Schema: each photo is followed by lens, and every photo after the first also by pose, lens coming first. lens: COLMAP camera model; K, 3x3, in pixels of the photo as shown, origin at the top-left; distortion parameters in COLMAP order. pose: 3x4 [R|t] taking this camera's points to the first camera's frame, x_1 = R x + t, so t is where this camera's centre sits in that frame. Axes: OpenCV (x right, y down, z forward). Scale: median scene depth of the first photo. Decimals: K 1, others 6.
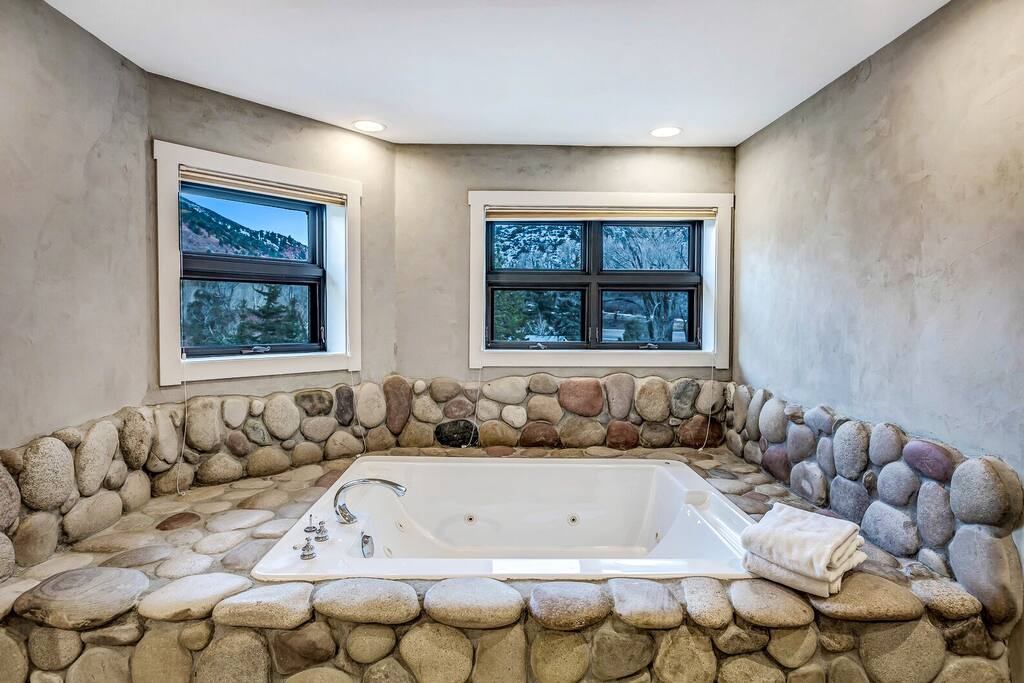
lens RADIAL K [[562.9, 0, 511.8], [0, 562.9, 337.4], [0, 0, 1]] dist [0.000219, -0.000230]
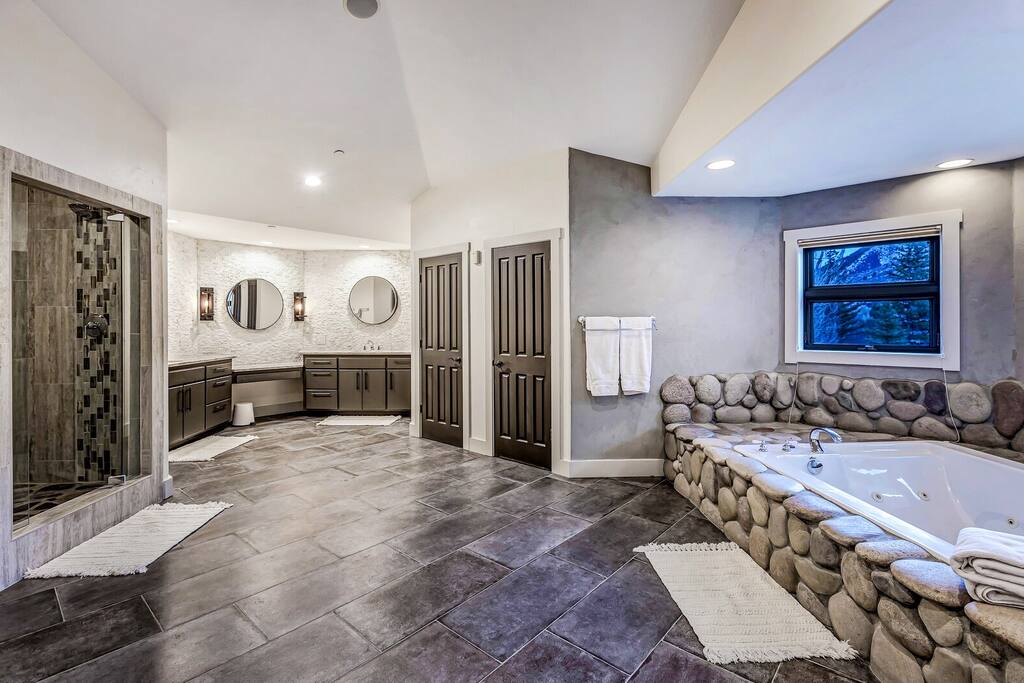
lens RADIAL K [[474.2, 0, 511.4], [0, 474.2, 332.3], [0, 0, 1]] dist [0.000132, -0.000279]
pose [[0.004171, 0.011745, -0.999922, 0.891804], [-0.033618, 0.999367, 0.011598, -0.001570], [0.999426, 0.033567, 0.004563, 0.091056]]
